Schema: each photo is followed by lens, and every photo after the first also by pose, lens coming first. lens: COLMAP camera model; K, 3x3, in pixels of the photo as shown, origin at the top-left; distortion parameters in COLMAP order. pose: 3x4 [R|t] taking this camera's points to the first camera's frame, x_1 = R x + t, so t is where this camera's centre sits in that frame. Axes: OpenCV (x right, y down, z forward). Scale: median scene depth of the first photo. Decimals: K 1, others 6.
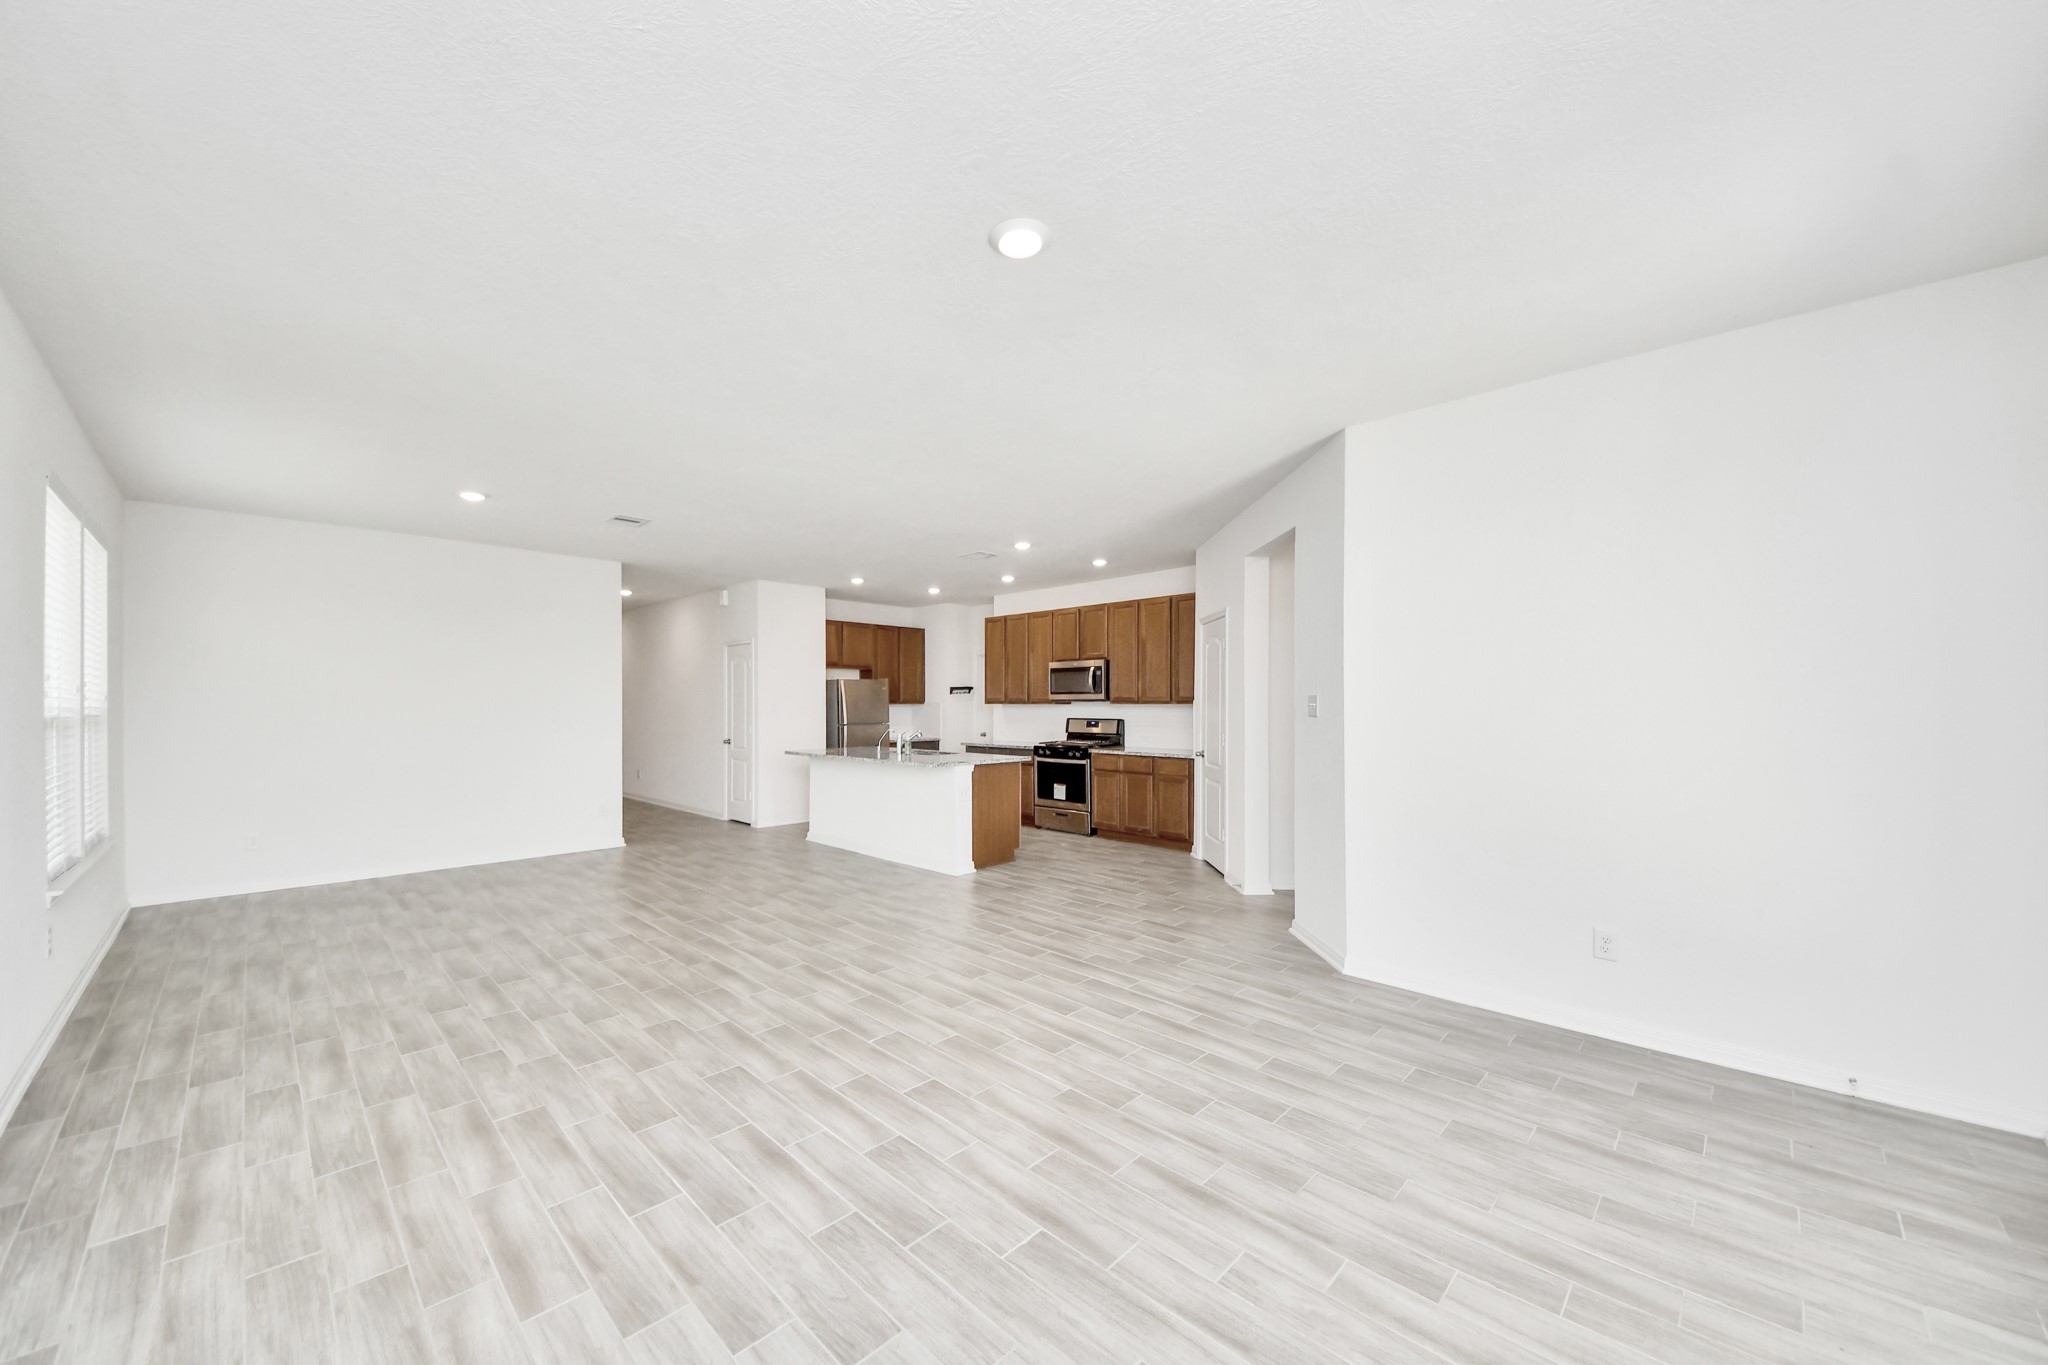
lens RADIAL K [[748.8, 0, 1011.5], [0, 748.8, 696.0], [0, 0, 1]] dist [0.021682, -0.019795]
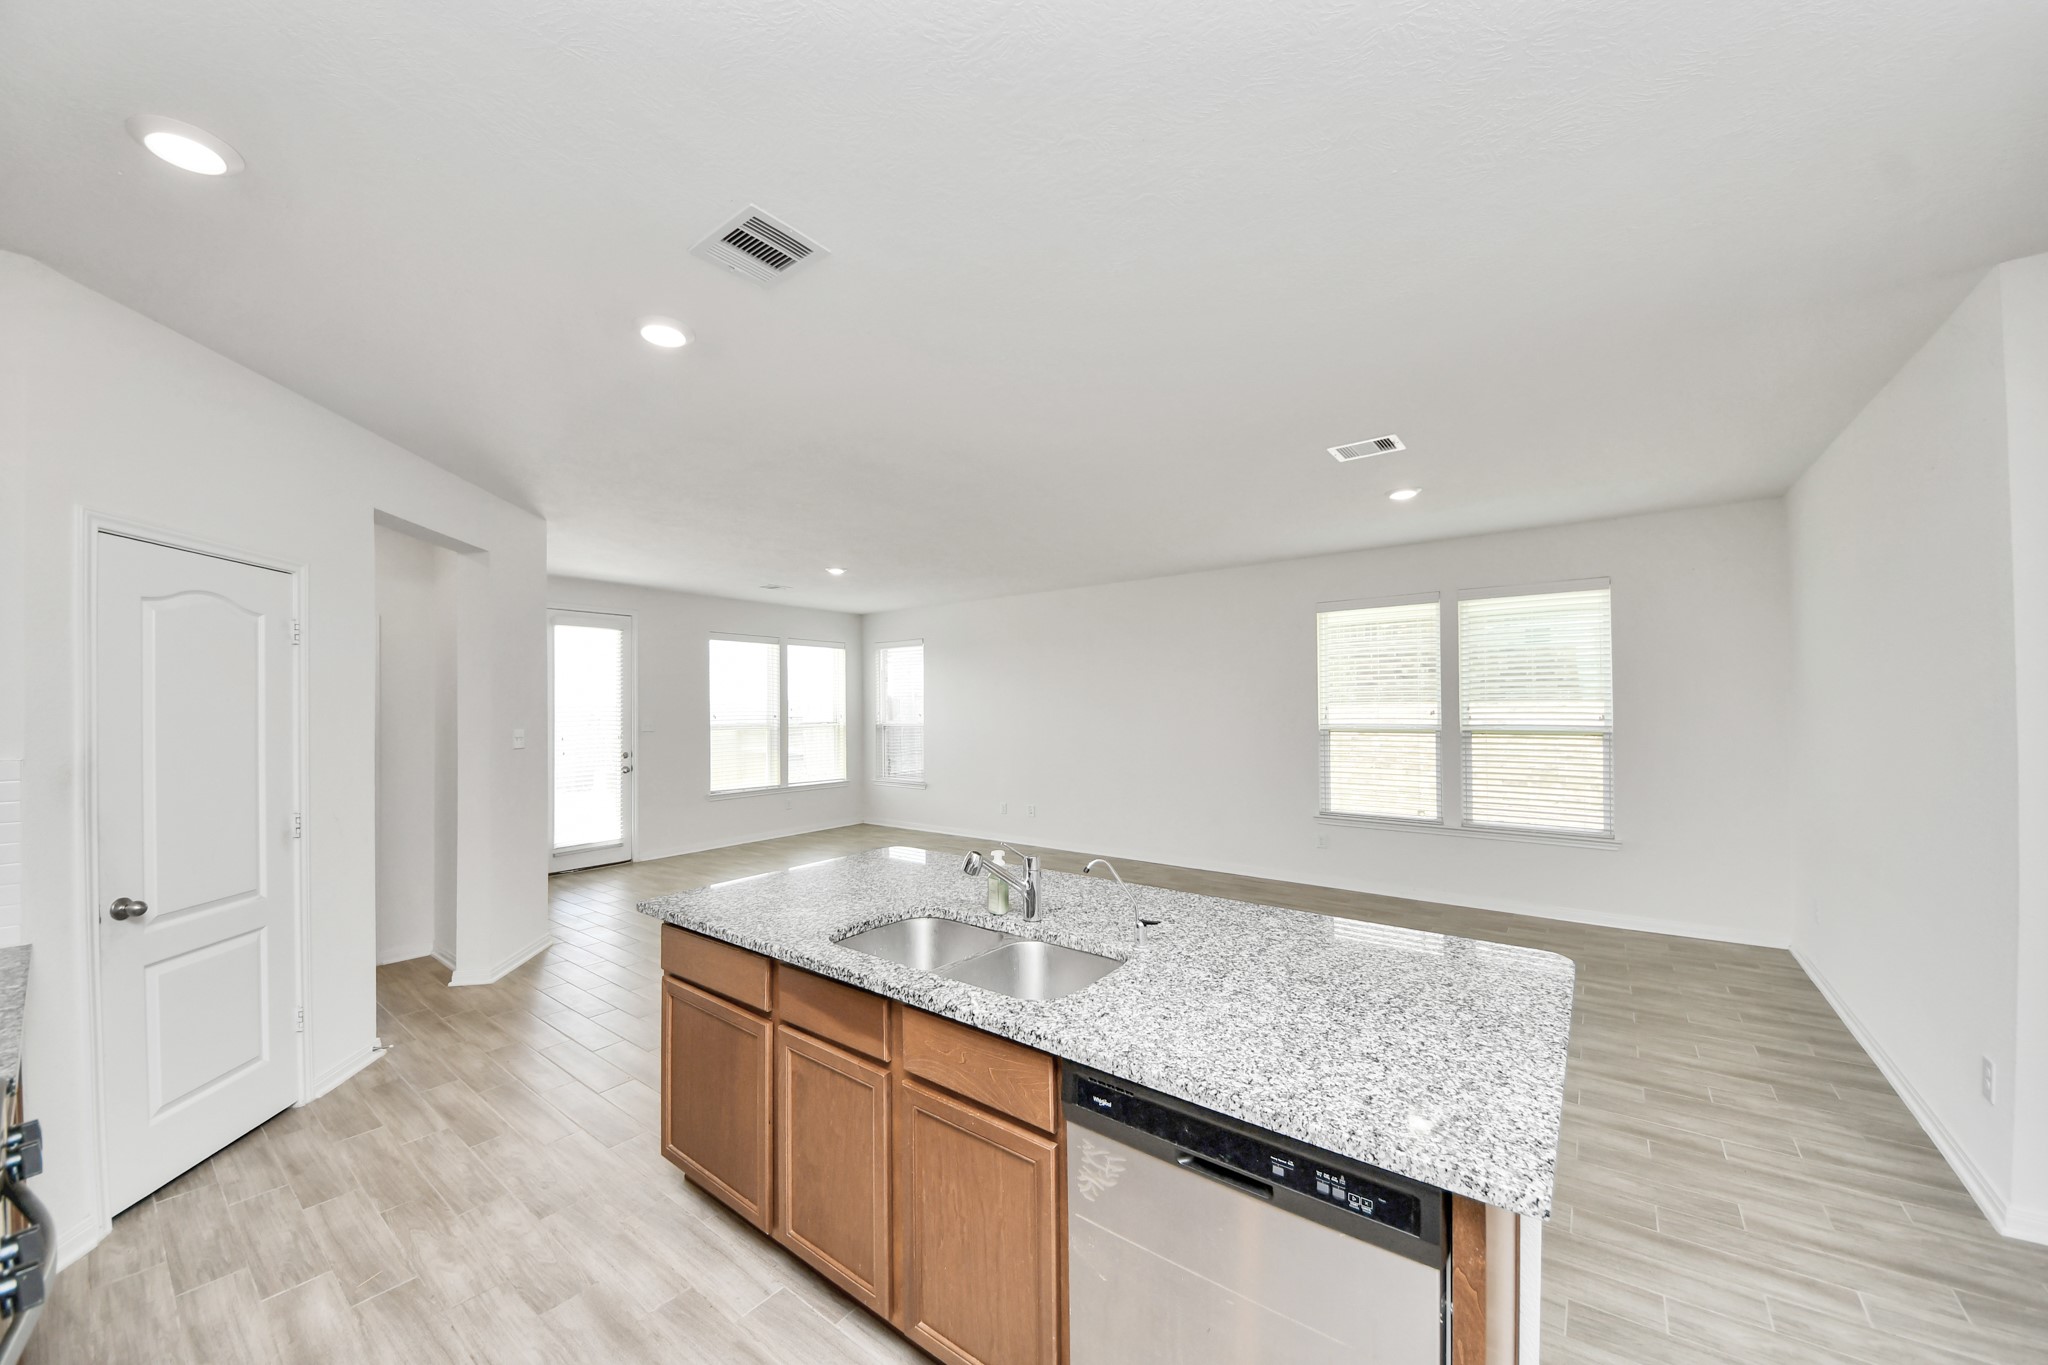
lens RADIAL K [[741.5, 0, 1001.6], [0, 741.5, 687.3], [0, 0, 1]] dist [0.010199, -0.008193]
pose [[-0.994480, 0.007352, -0.104672, -0.159396], [0.010913, 0.999380, -0.033481, -0.013735], [0.104361, -0.034439, -0.993943, 1.922894]]
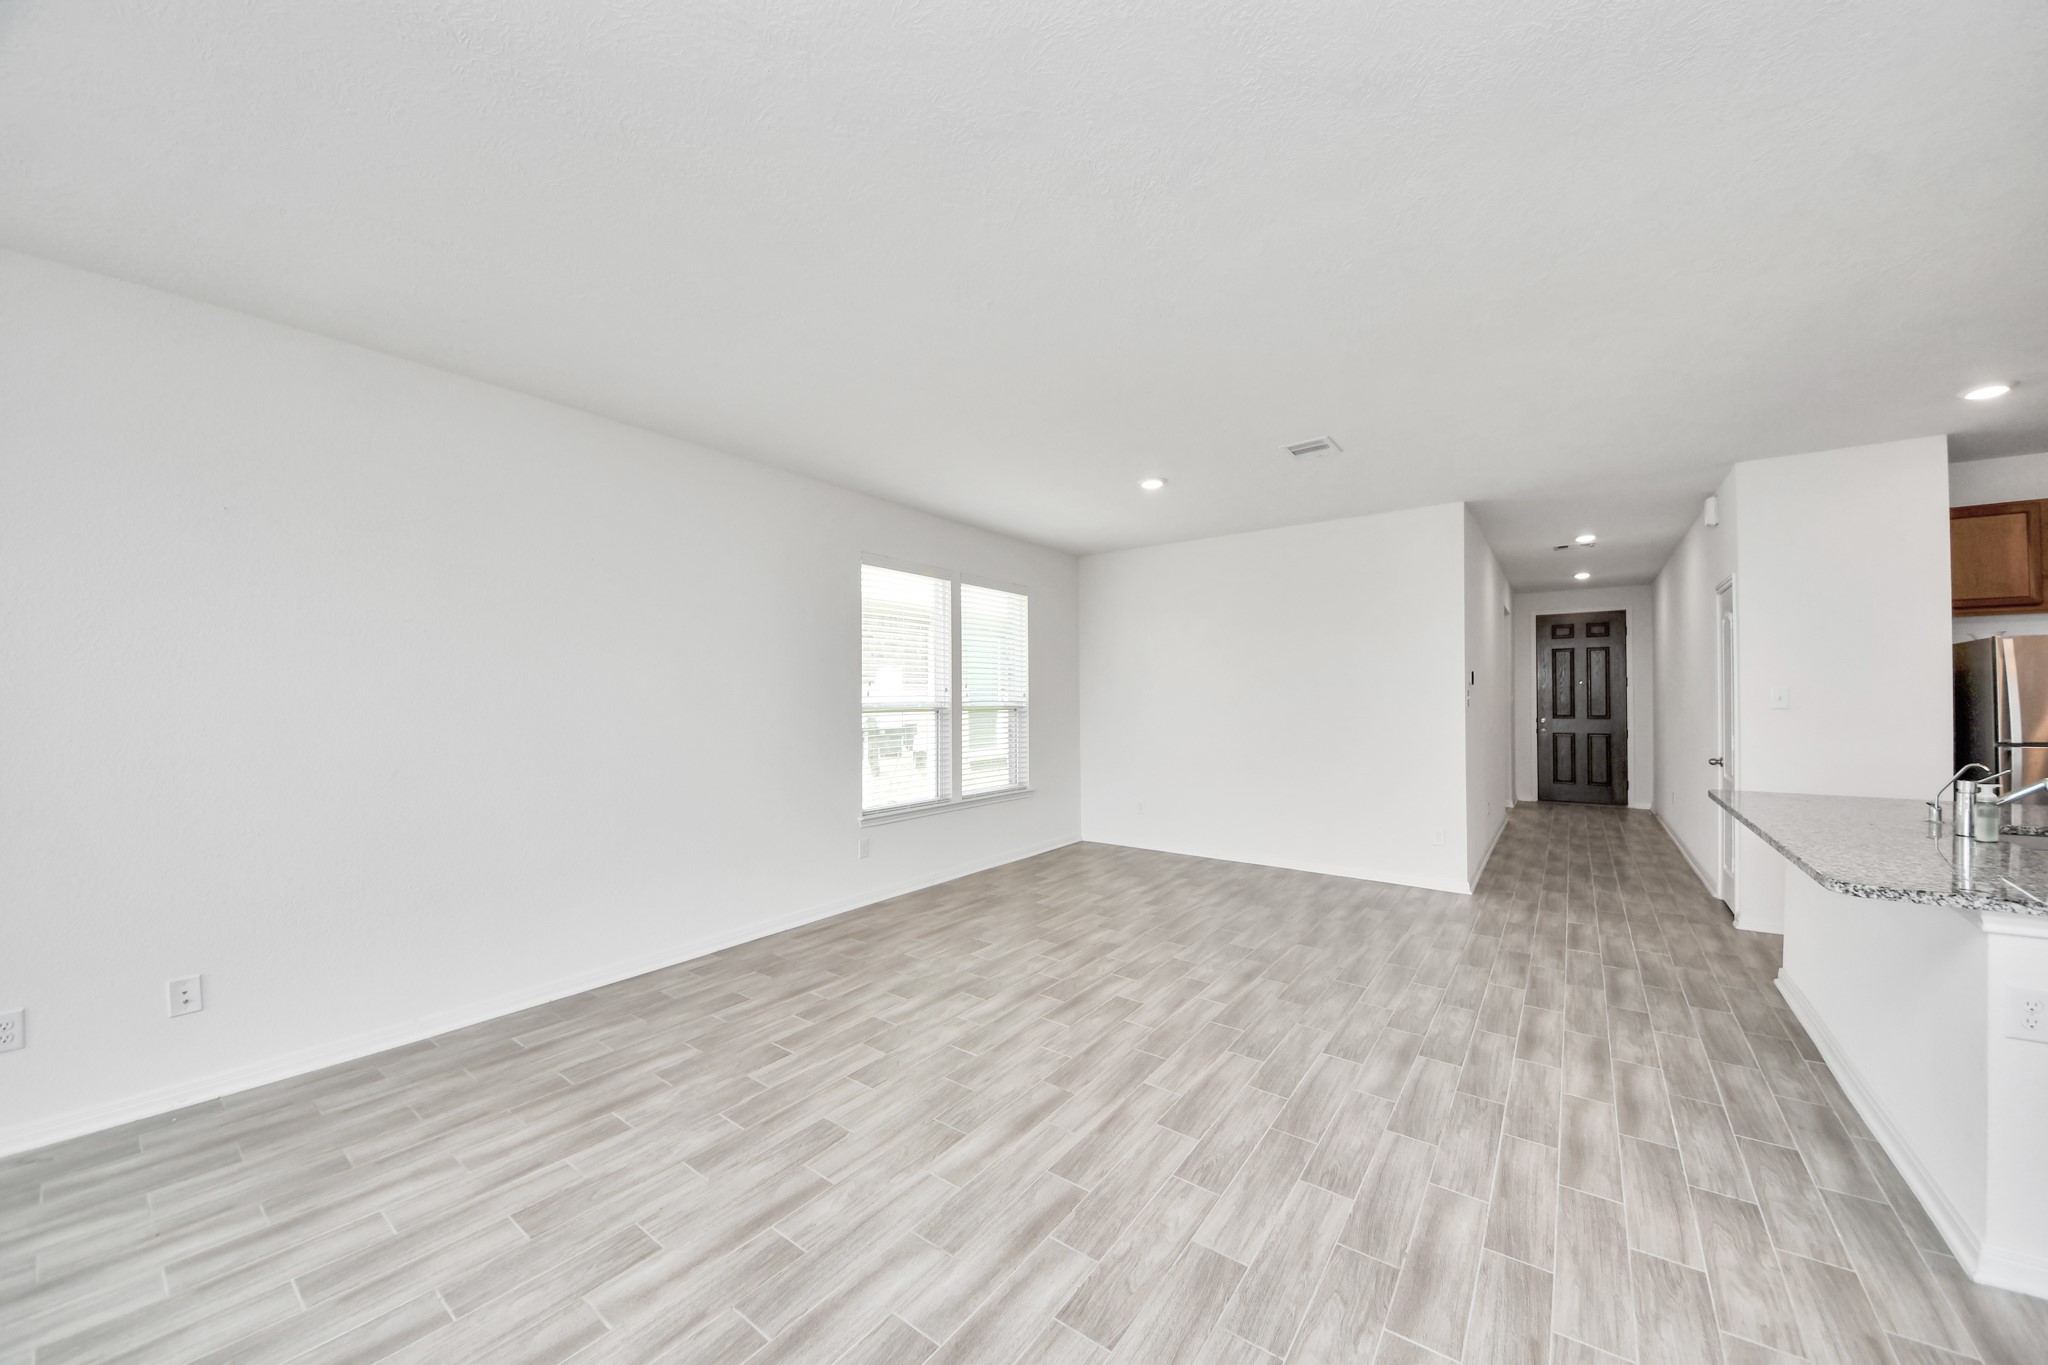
lens RADIAL K [[725.0, 0, 1020.3], [0, 725.0, 689.0], [0, 0, 1]] dist [0.041874, -0.026581]
pose [[0.128718, -0.011640, -0.991613, 0.198293], [0.013993, 0.999853, -0.009920, 0.006098], [0.991582, -0.012599, 0.128862, 0.751454]]
